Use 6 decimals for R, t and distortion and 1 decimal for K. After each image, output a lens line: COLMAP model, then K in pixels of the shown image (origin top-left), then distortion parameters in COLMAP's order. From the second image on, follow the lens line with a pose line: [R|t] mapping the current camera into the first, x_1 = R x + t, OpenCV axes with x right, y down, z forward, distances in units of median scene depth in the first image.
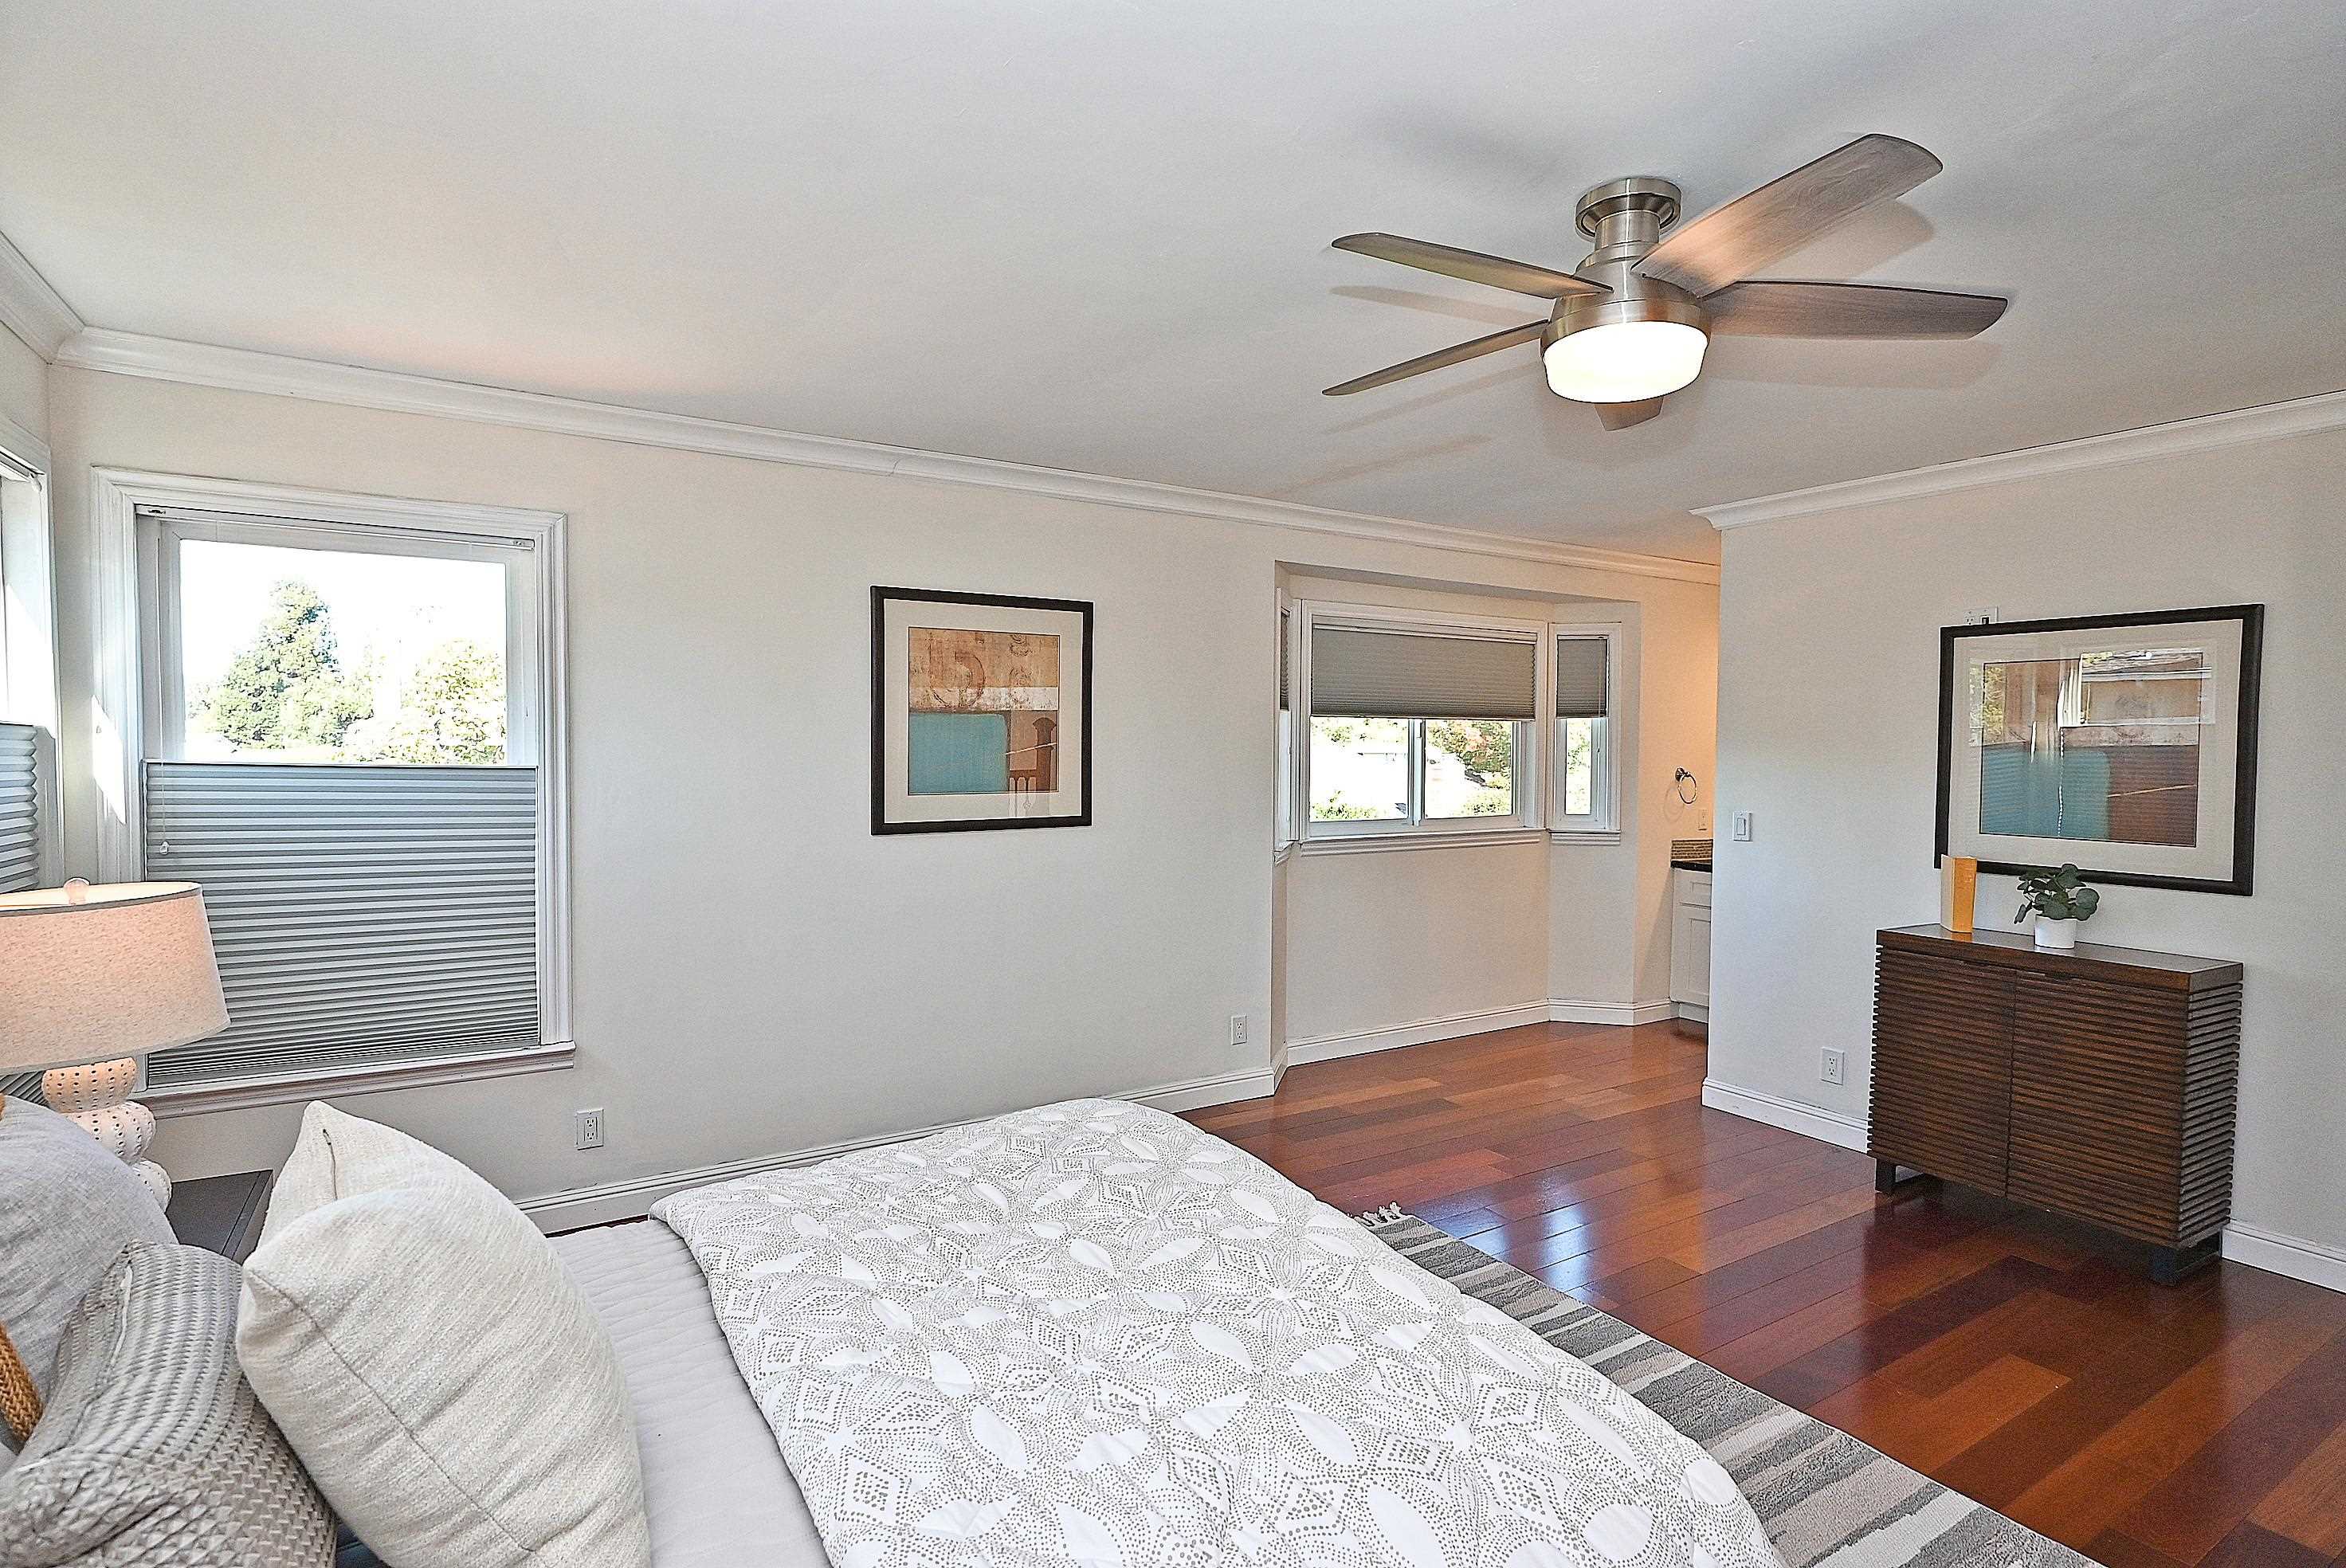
lens RADIAL K [[1150.2, 0, 1173.0], [0, 1150.2, 784.0], [0, 0, 1]] dist [-0.019246, 0.000168]
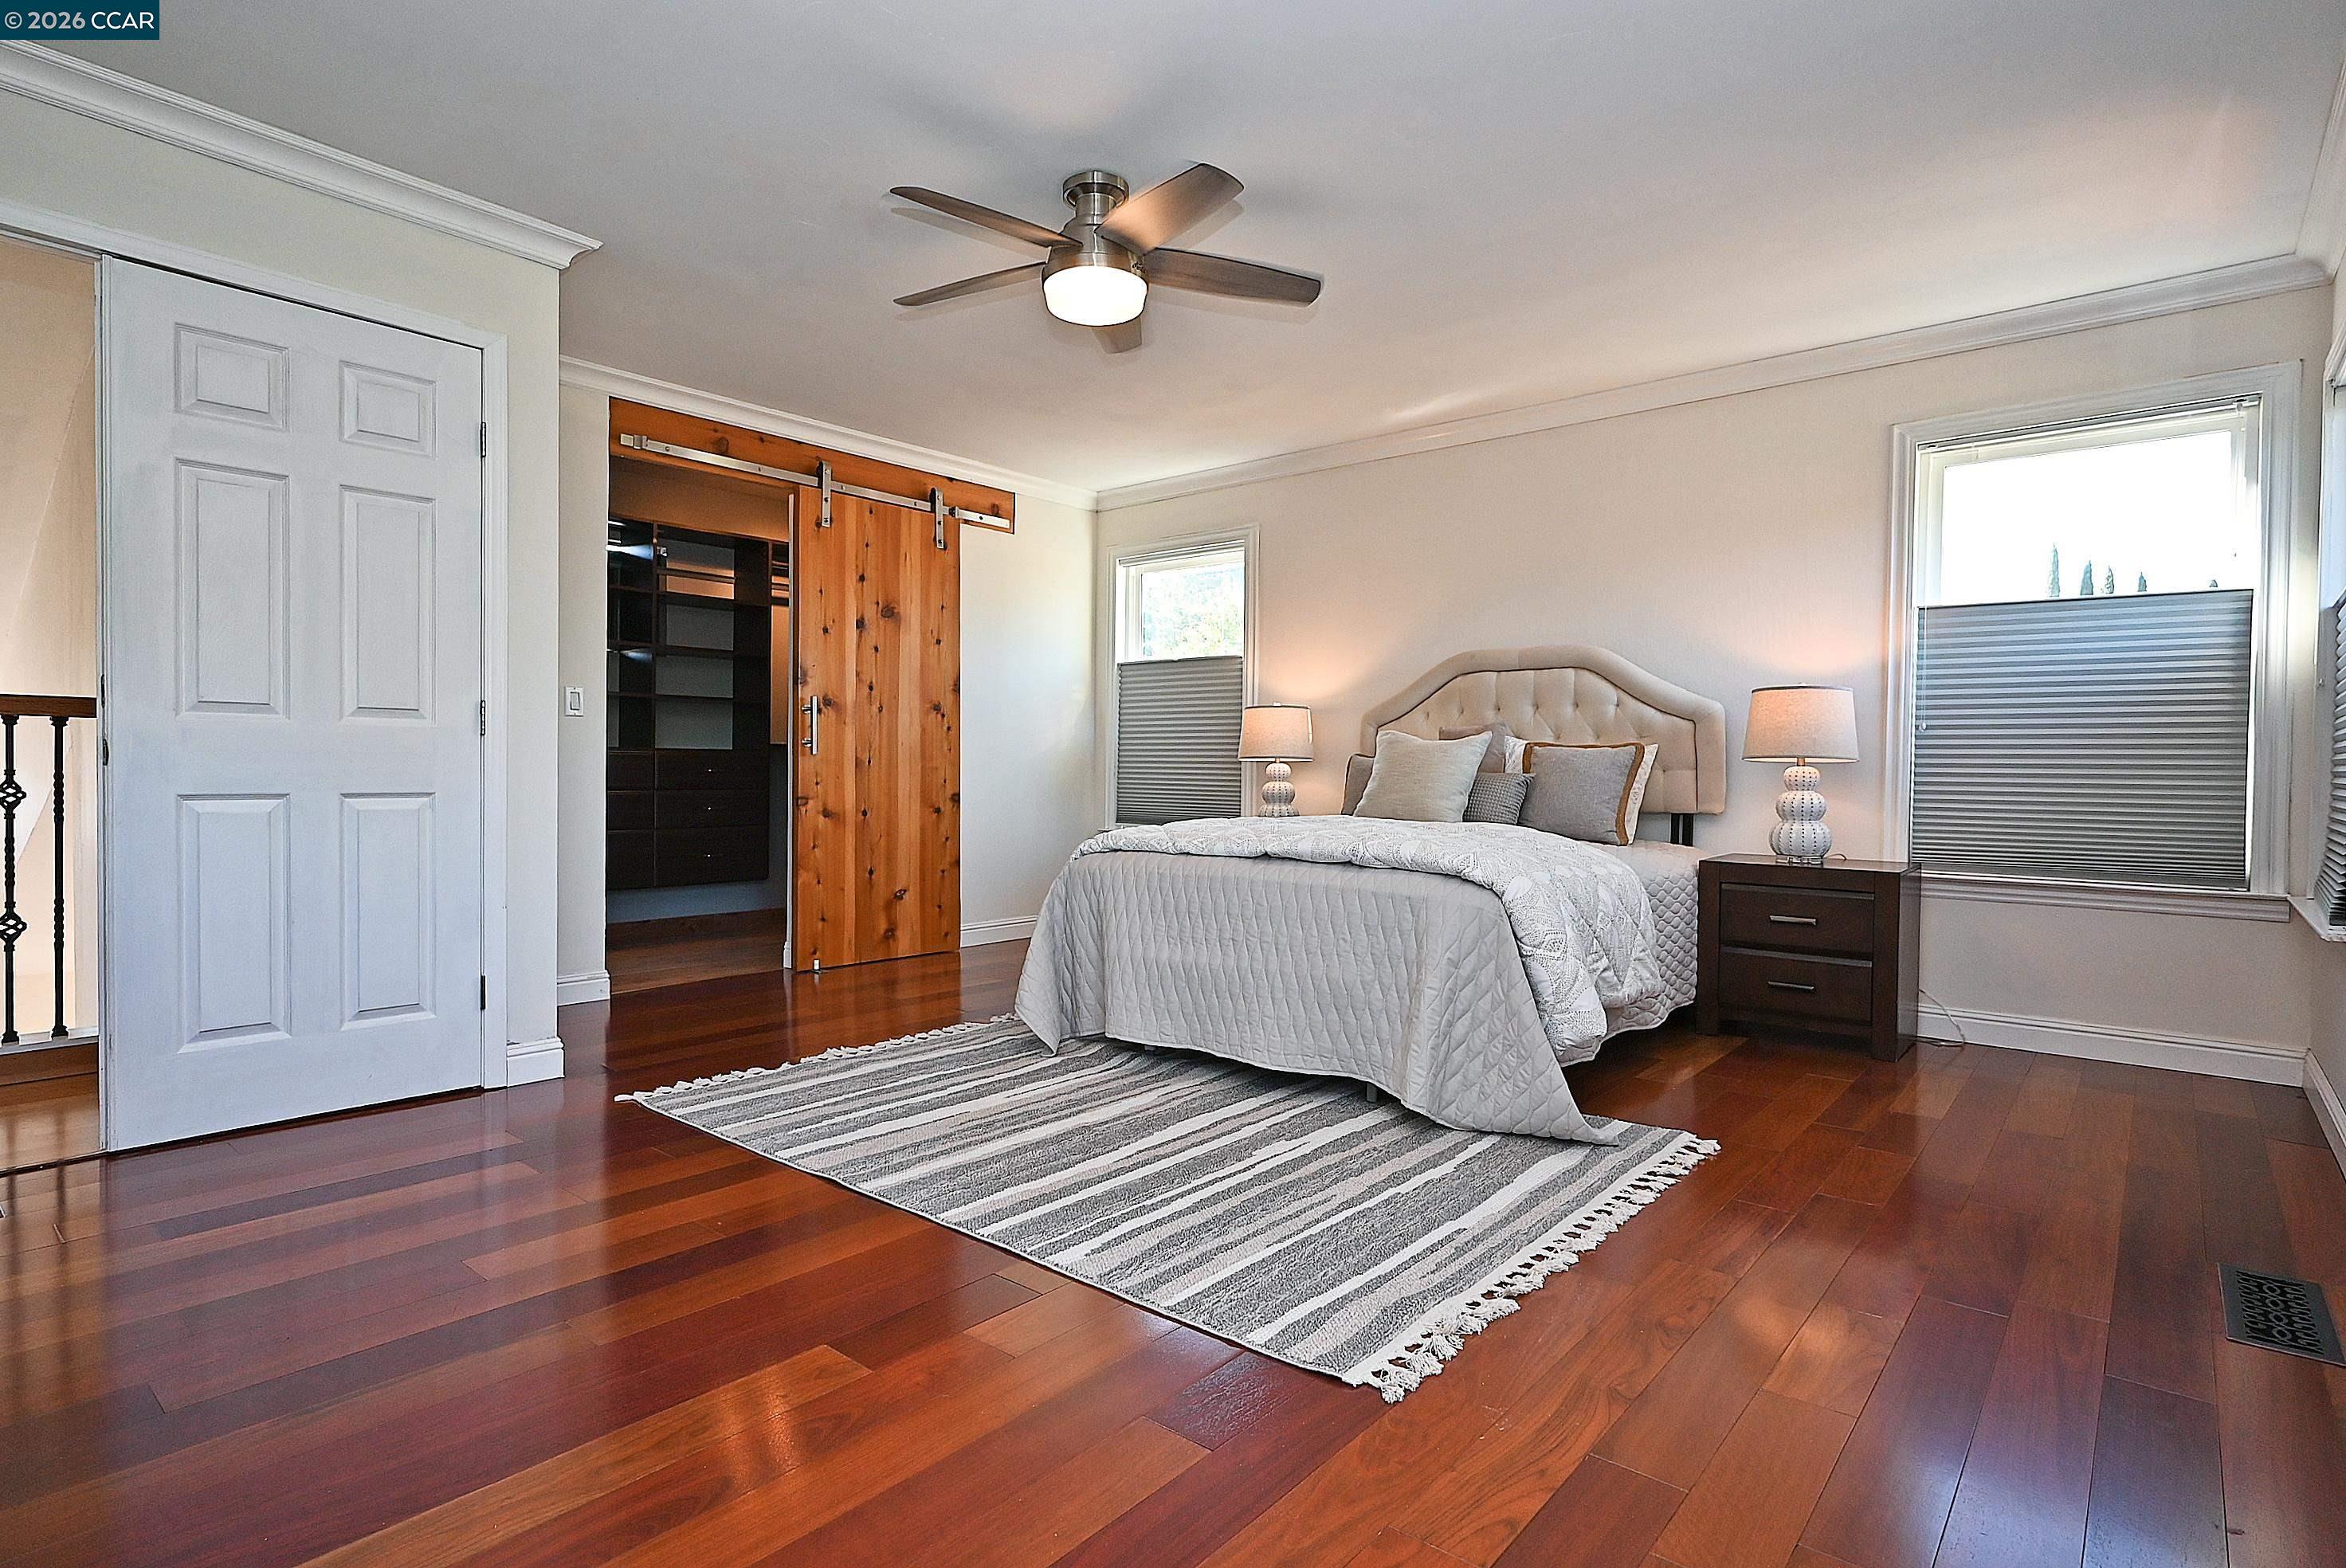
lens RADIAL K [[1178.8, 0, 1165.8], [0, 1178.8, 785.7], [0, 0, 1]] dist [0.000461, -0.000019]
pose [[-0.953738, -0.013407, -0.300338, 0.398039], [-0.027470, 0.998712, 0.042649, 0.104805], [0.299380, 0.048926, -0.952879, 1.317016]]
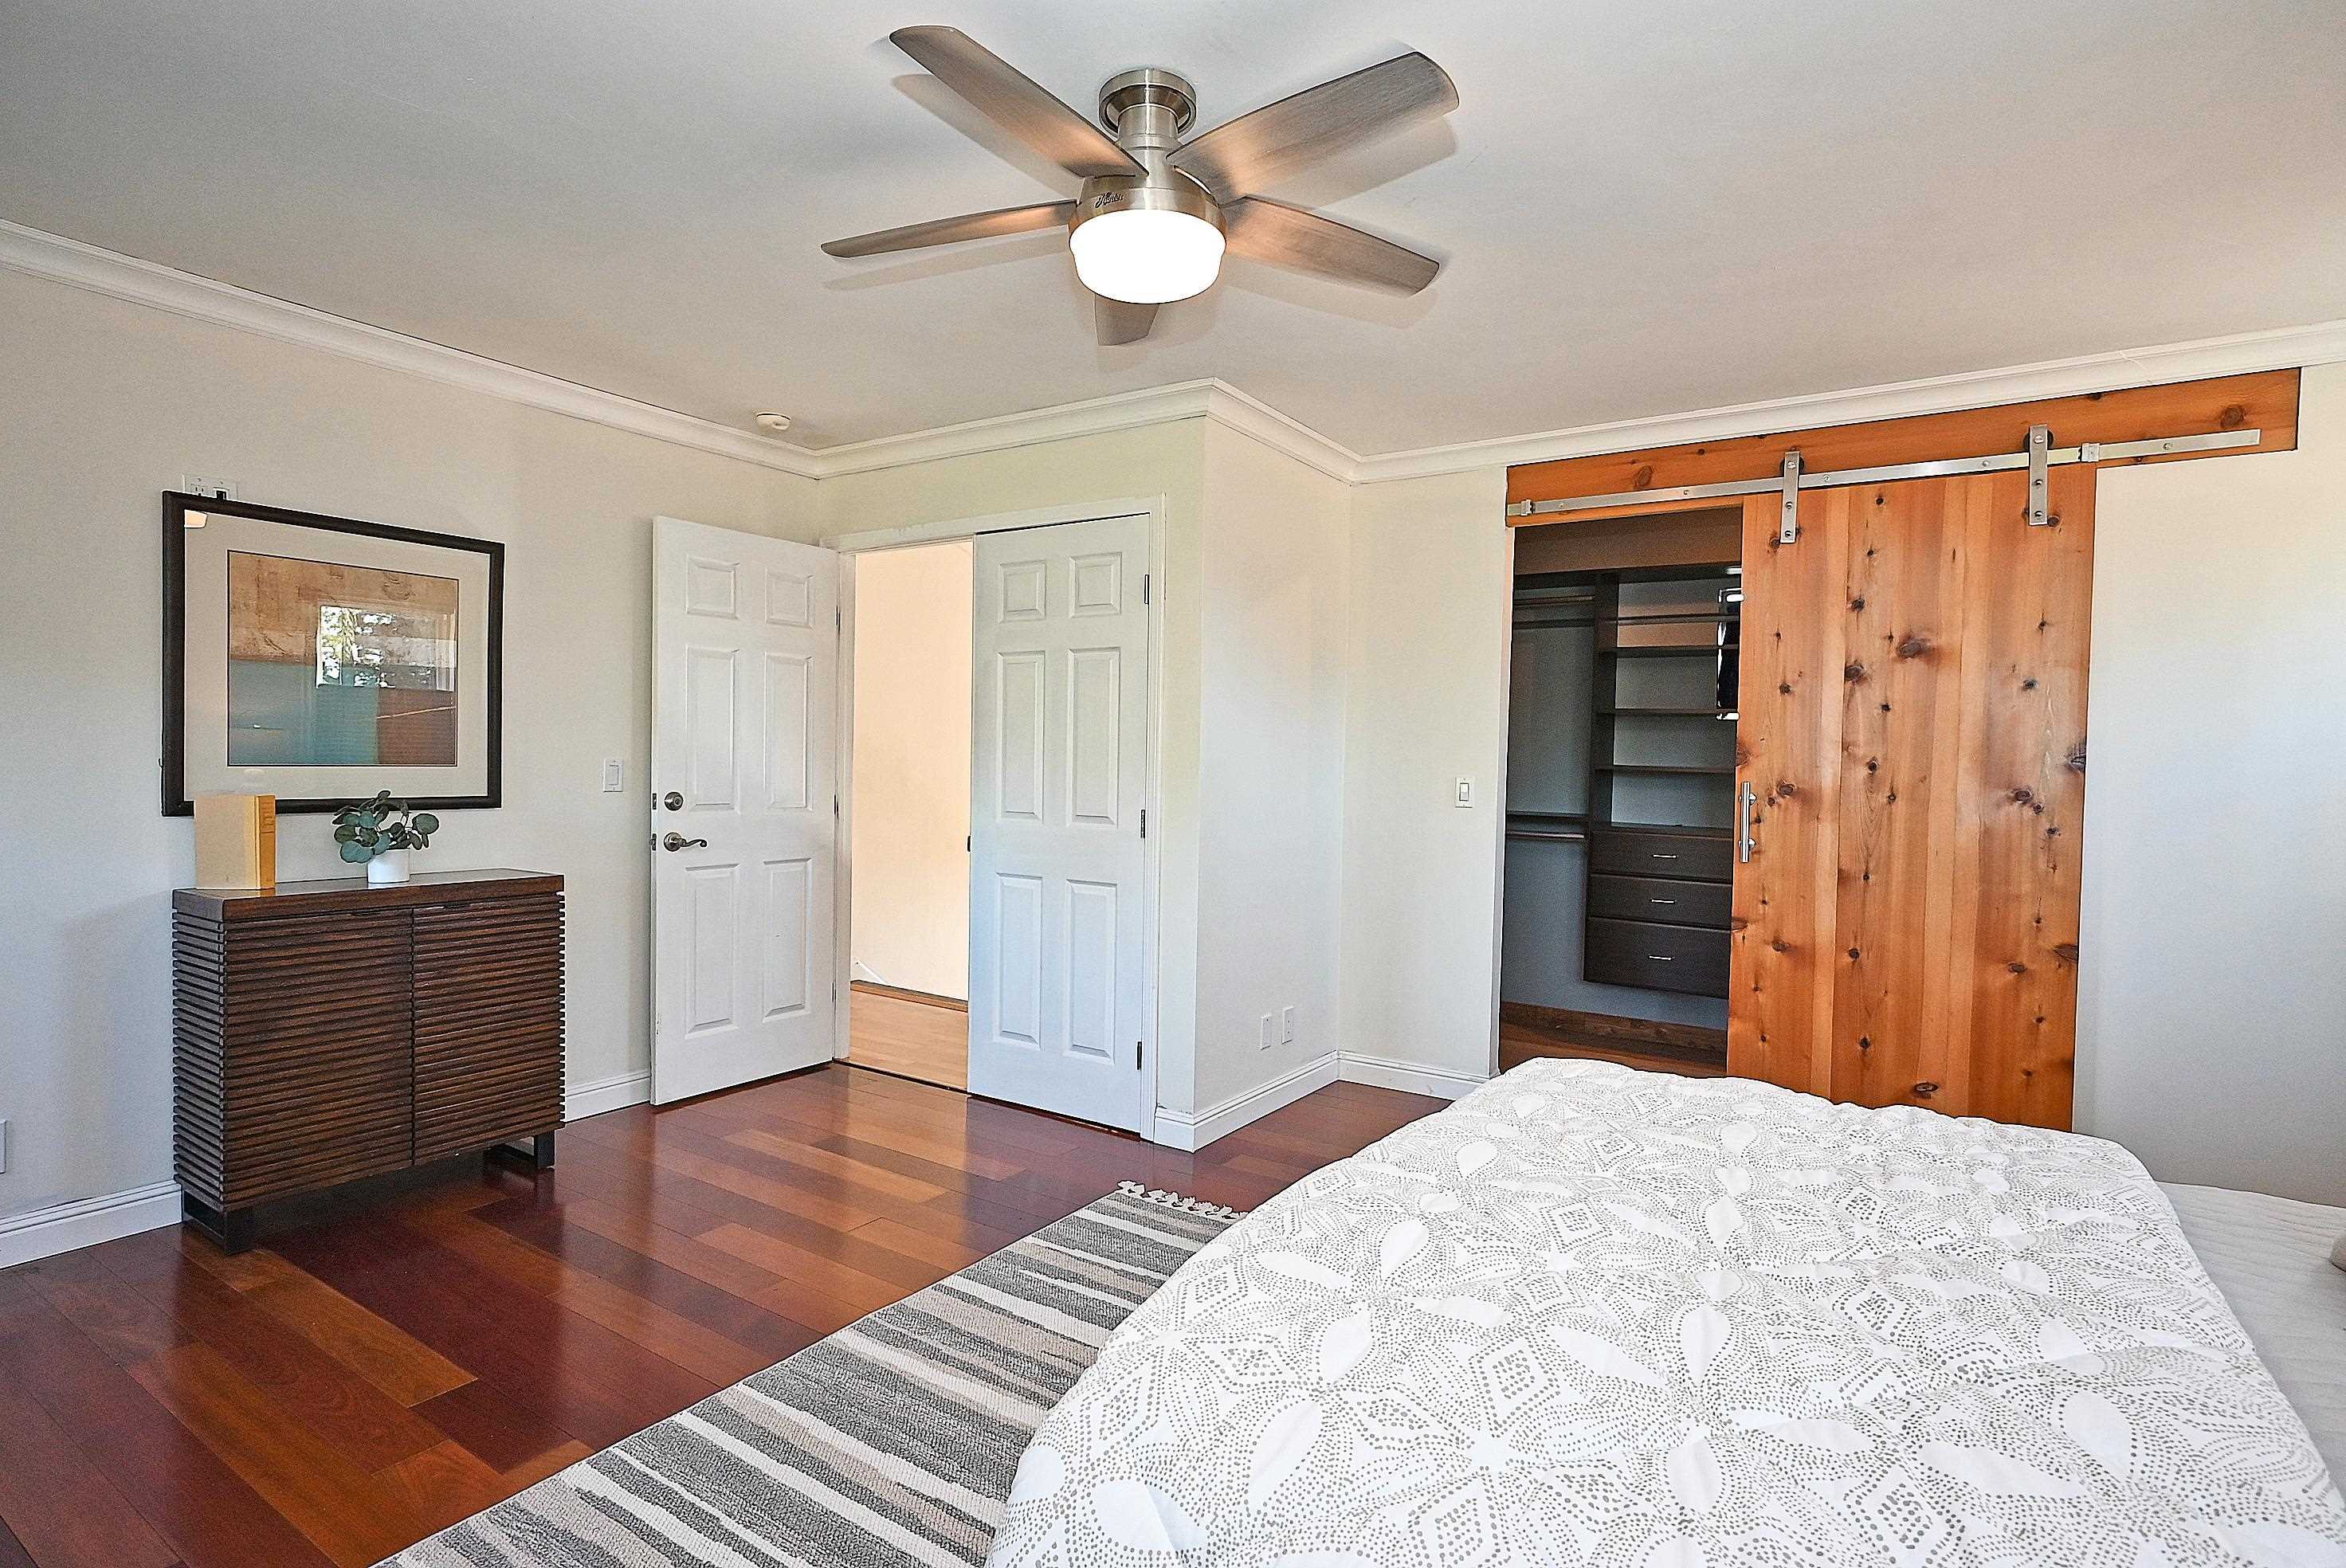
lens RADIAL K [[1156.2, 0, 1166.3], [0, 1156.2, 780.4], [0, 0, 1]] dist [0.005662, 0.000518]
pose [[-0.418007, -0.038550, 0.907626, -0.297383], [0.006940, 0.998935, 0.045625, 0.021602], [-0.908418, 0.025371, -0.417294, 0.748809]]
